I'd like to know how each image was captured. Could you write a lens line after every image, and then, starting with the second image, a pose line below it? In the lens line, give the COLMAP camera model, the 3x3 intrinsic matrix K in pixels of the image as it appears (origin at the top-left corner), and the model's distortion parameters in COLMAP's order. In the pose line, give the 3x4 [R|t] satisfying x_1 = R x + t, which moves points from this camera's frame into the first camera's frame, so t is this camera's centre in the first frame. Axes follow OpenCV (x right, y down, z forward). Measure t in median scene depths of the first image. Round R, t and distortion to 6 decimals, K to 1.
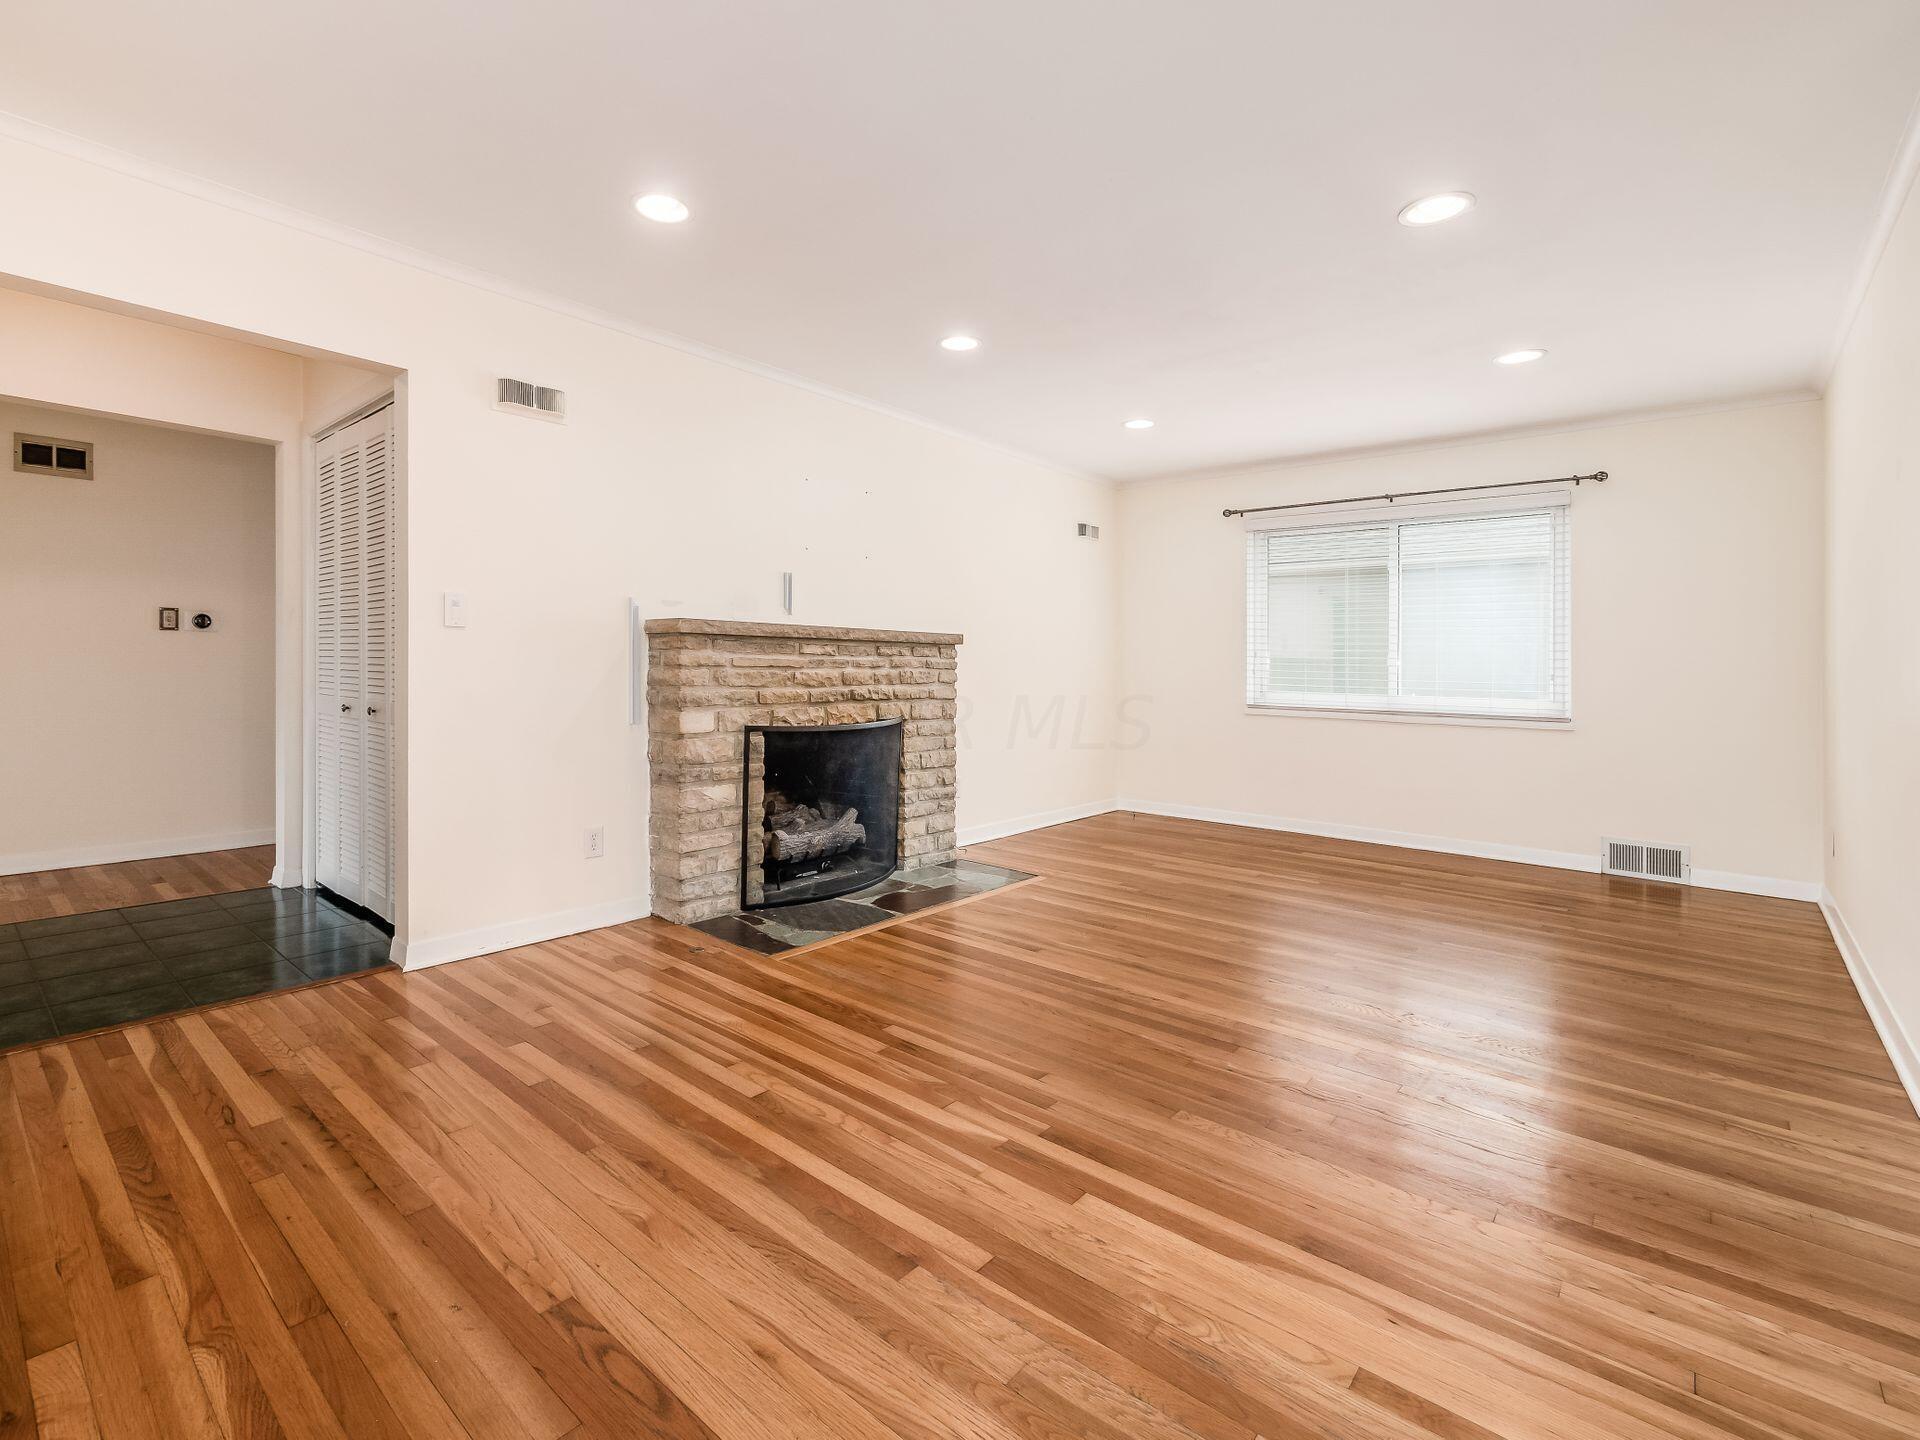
lens RADIAL K [[923.3, 0, 892.0], [0, 923.3, 666.6], [0, 0, 1]] dist [-0.010343, 0.000715]
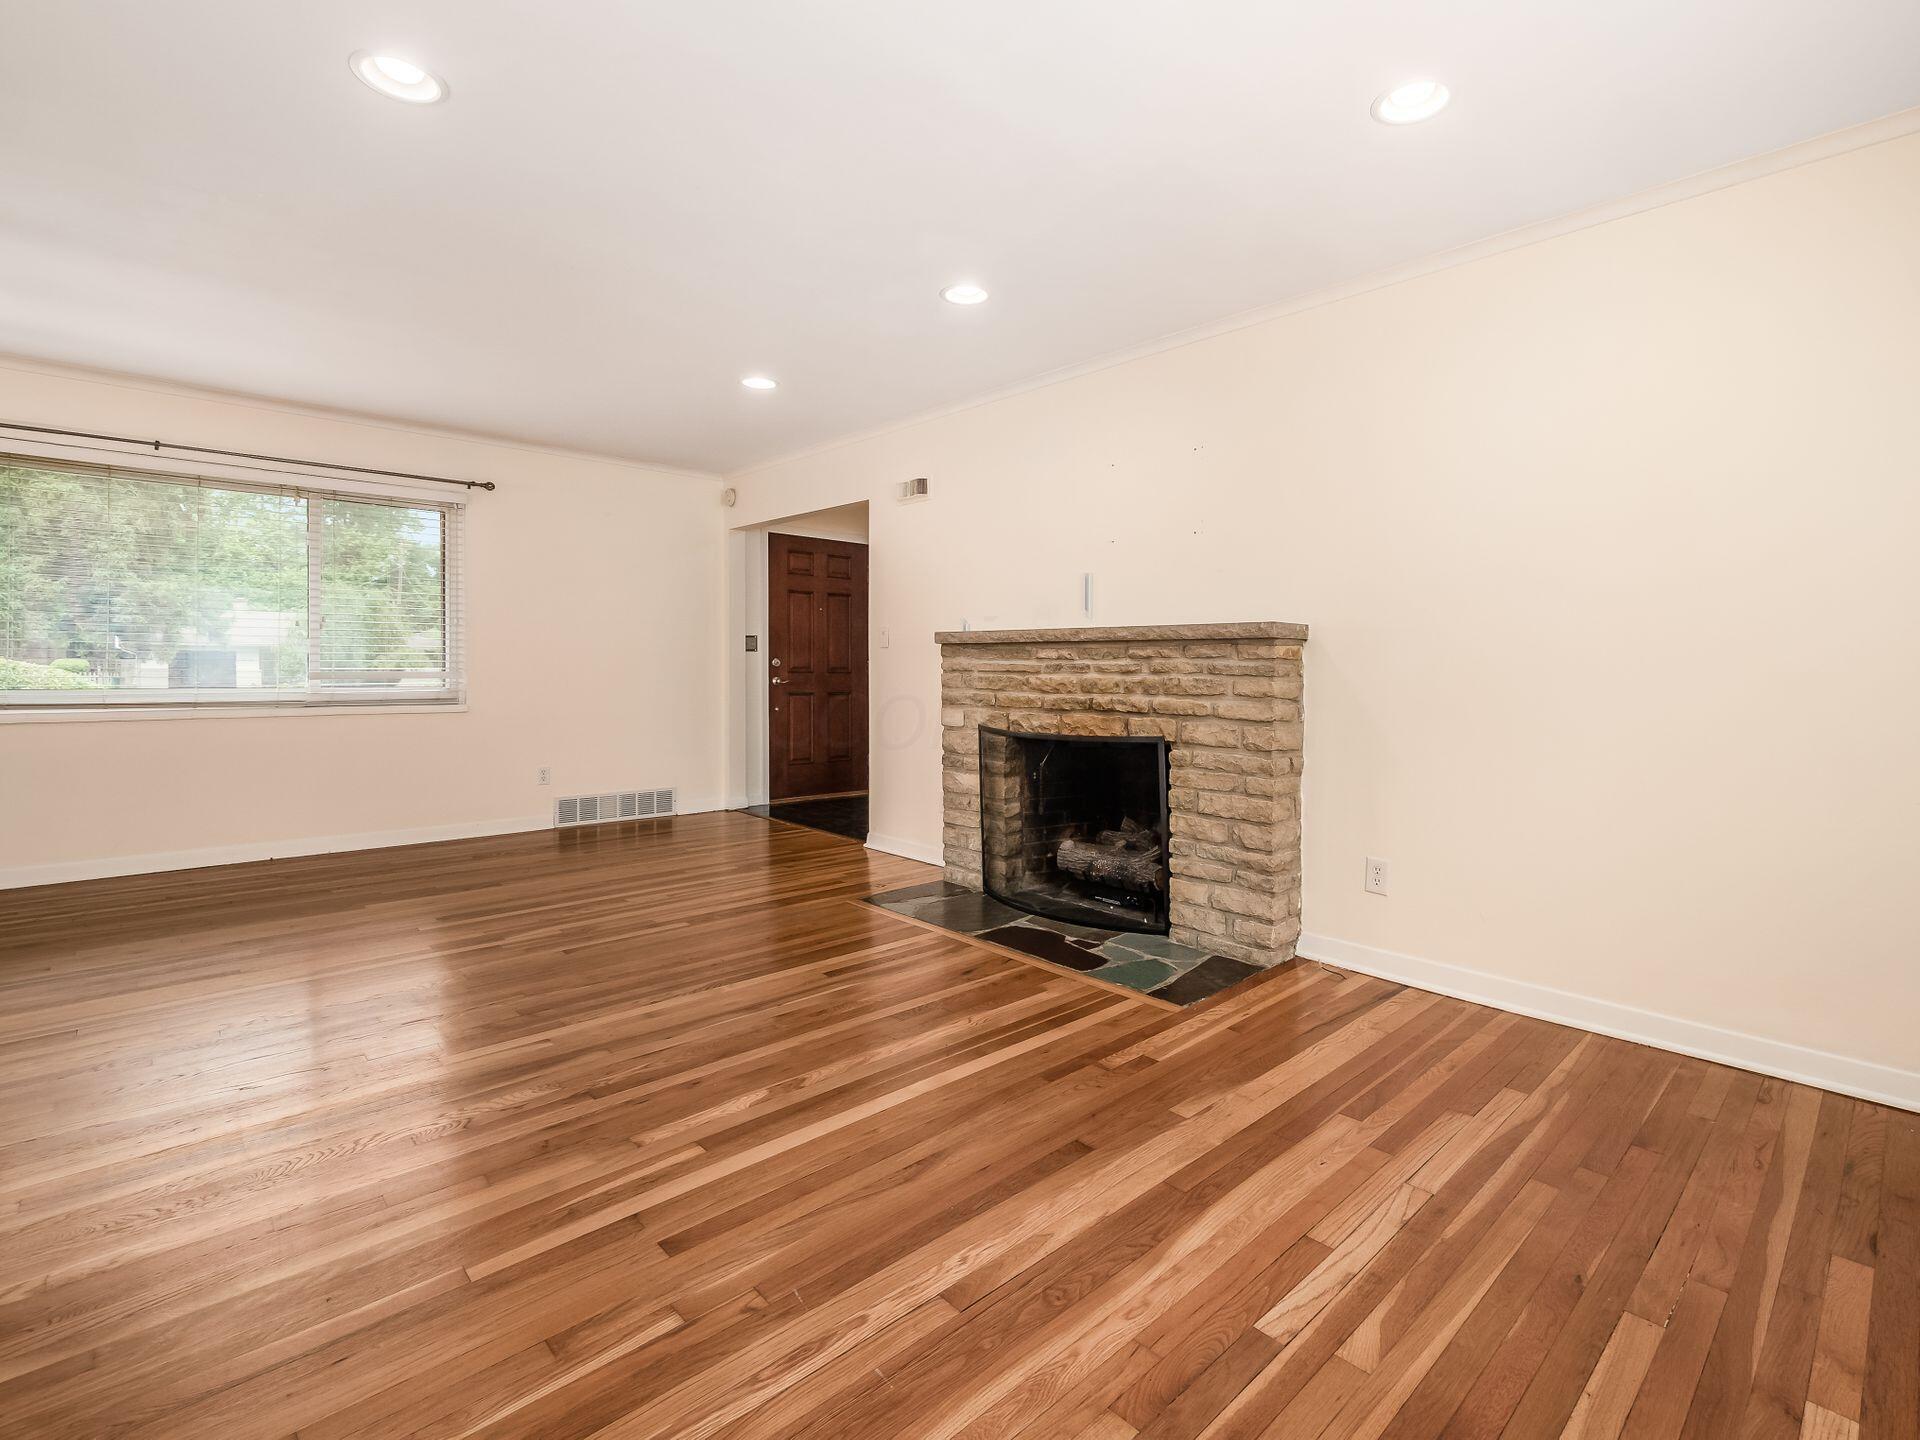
lens RADIAL K [[923.3, 0, 1014.9], [0, 923.3, 723.7], [0, 0, 1]] dist [-0.010343, 0.000715]
pose [[-0.094867, 0.048216, -0.994322, 0.873581], [-0.010228, 0.998726, 0.049405, 0.006961], [0.995437, 0.014857, -0.094253, 1.059283]]
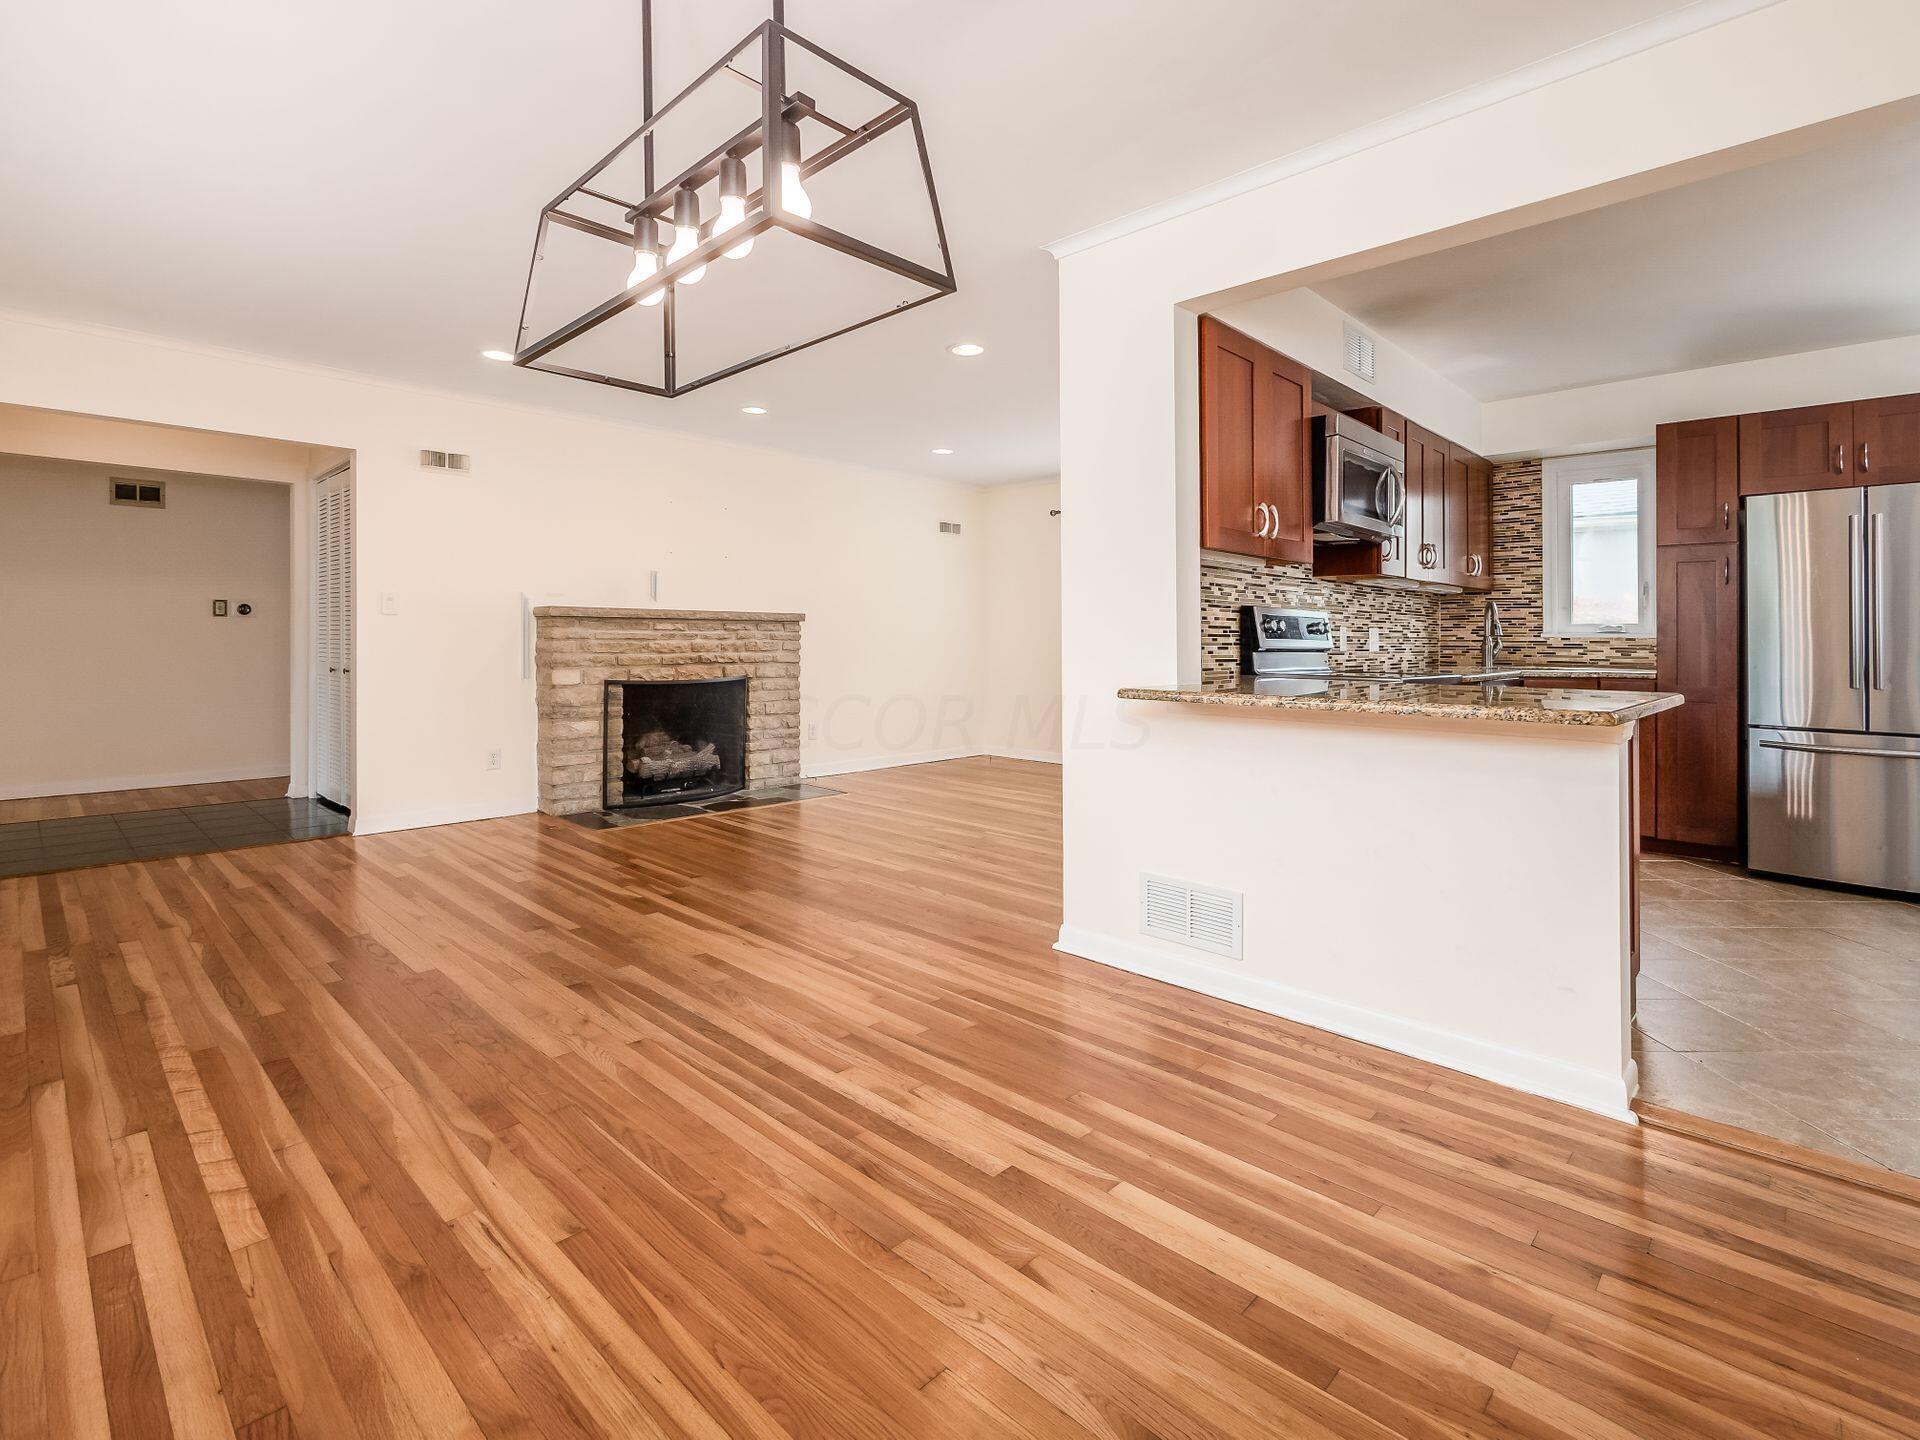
lens RADIAL K [[923.3, 0, 929.6], [0, 923.3, 634.3], [0, 0, 1]] dist [-0.010343, 0.000715]
pose [[0.999432, -0.008378, -0.032628, 0.360438], [0.008117, 0.999934, -0.008126, 0.008016], [0.032694, 0.007857, 0.999435, -0.381827]]
